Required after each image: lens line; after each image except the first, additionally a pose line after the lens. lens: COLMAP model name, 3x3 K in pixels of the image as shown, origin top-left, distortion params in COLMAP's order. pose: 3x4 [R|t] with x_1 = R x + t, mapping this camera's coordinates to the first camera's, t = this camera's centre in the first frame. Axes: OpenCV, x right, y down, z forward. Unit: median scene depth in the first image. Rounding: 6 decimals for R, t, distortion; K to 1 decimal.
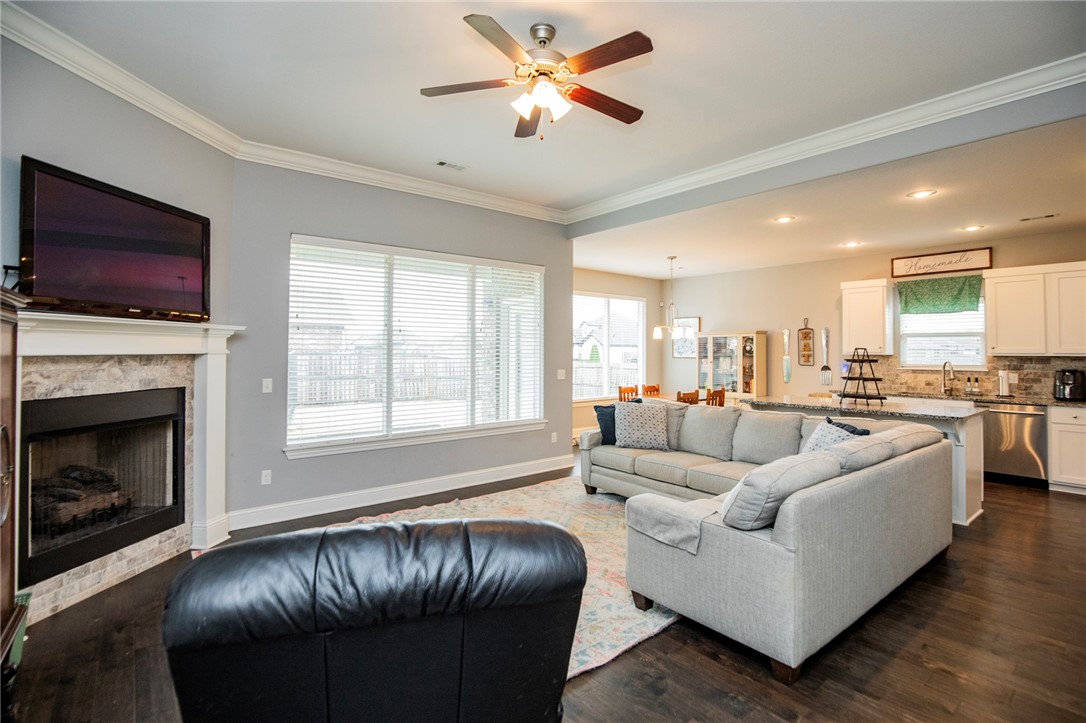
lens RADIAL K [[505.0, 0, 564.6], [0, 505.0, 337.5], [0, 0, 1]] dist [-0.031229, 0.002439]
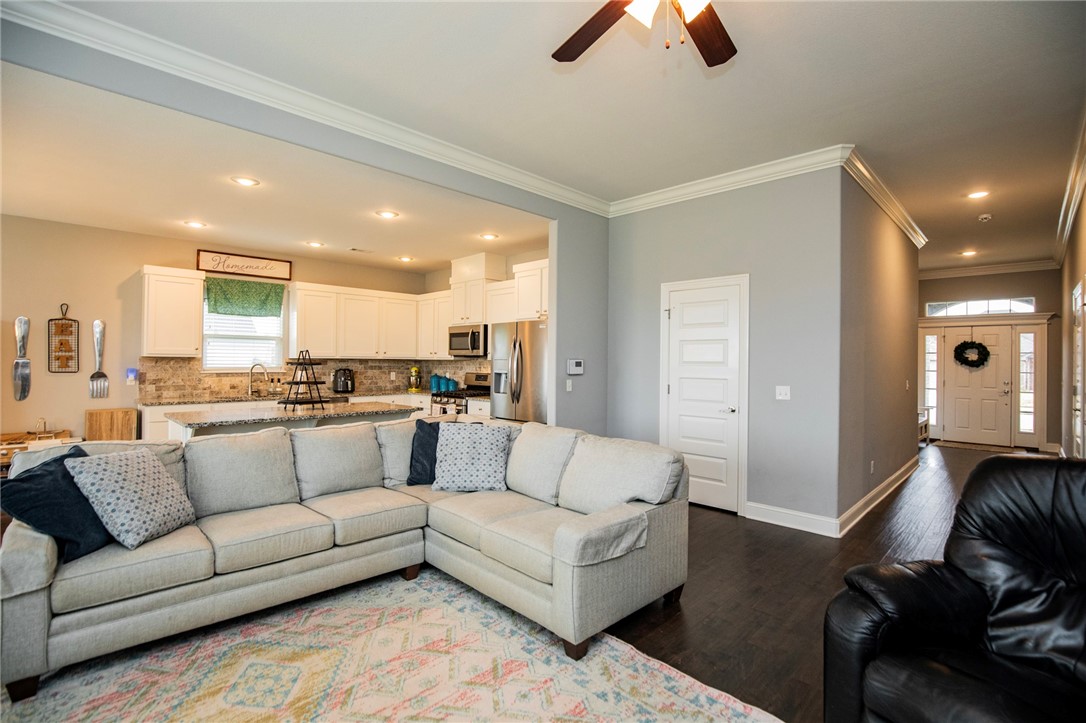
lens RADIAL K [[505.0, 0, 535.2], [0, 505.0, 358.2], [0, 0, 1]] dist [-0.031229, 0.002439]
pose [[-0.068341, -0.001307, 0.997661, -0.307521], [-0.036237, 0.999343, -0.001173, 0.017582], [-0.997004, -0.036232, -0.068343, 0.517005]]
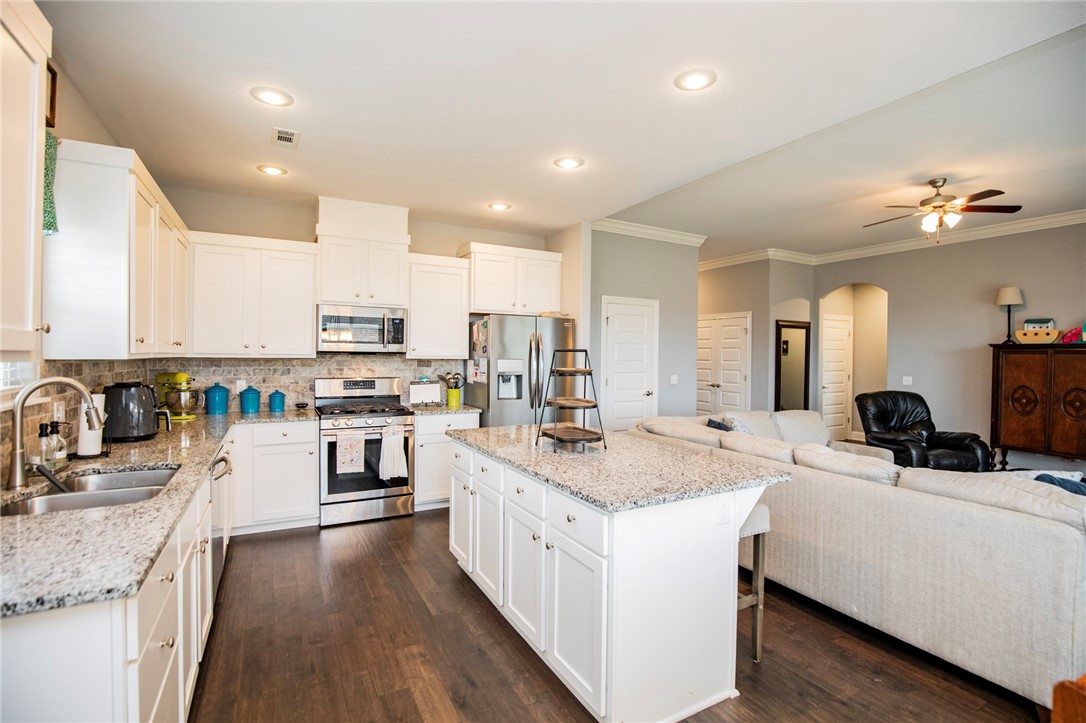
lens RADIAL K [[505.0, 0, 548.0], [0, 505.0, 360.4], [0, 0, 1]] dist [-0.031229, 0.002439]
pose [[-0.979713, -0.017025, 0.199681, 0.411736], [-0.021012, 0.999620, -0.017865, 0.036617], [-0.199301, -0.021698, -0.979698, 1.271313]]
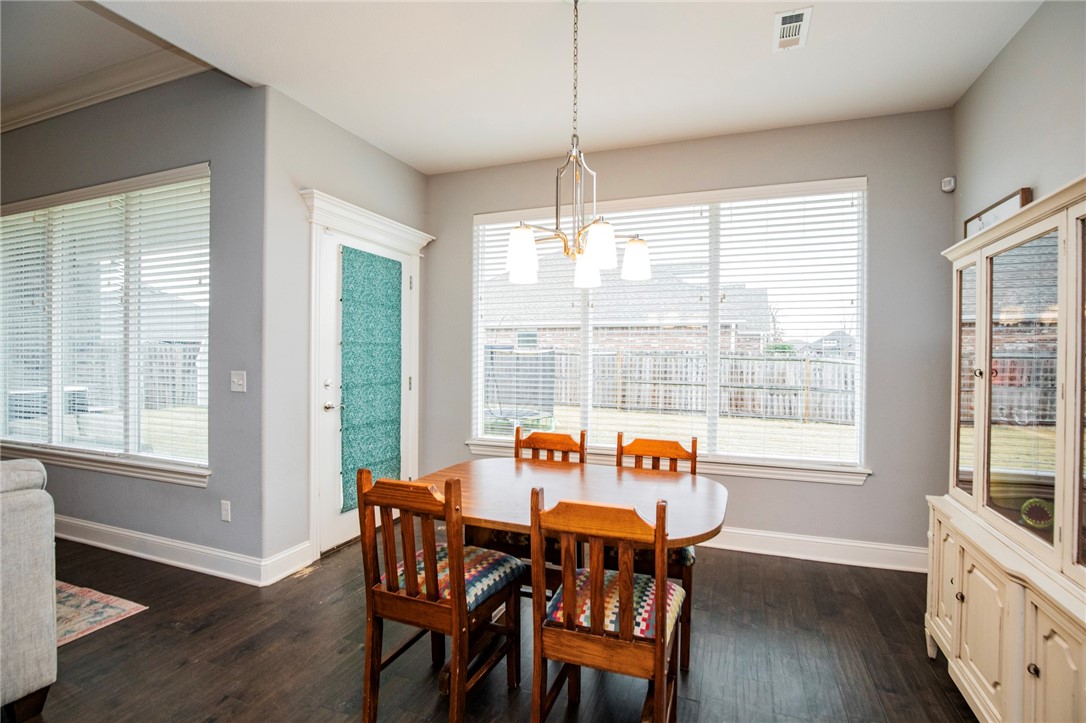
lens RADIAL K [[479.0, 0, 542.0], [0, 479.0, 359.8], [0, 0, 1]] dist [0.000518, 0.000016]
pose [[0.485790, 0.008826, -0.874031, 0.454282], [0.015786, 0.999697, 0.018869, 0.042850], [0.873933, -0.022964, 0.485504, 0.900983]]
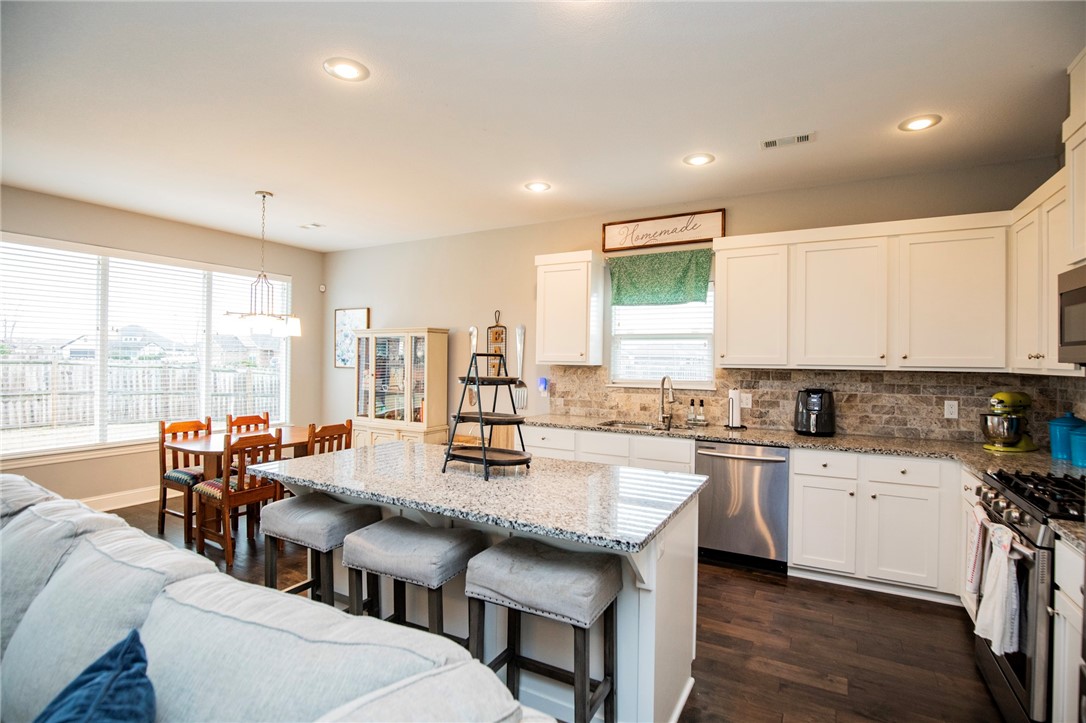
lens RADIAL K [[505.0, 0, 551.3], [0, 505.0, 359.4], [0, 0, 1]] dist [-0.031229, 0.002439]
pose [[0.932557, 0.006080, 0.360971, 0.392297], [-0.016644, 0.999519, 0.026164, 0.011081], [-0.360638, -0.030407, 0.932210, 0.433216]]
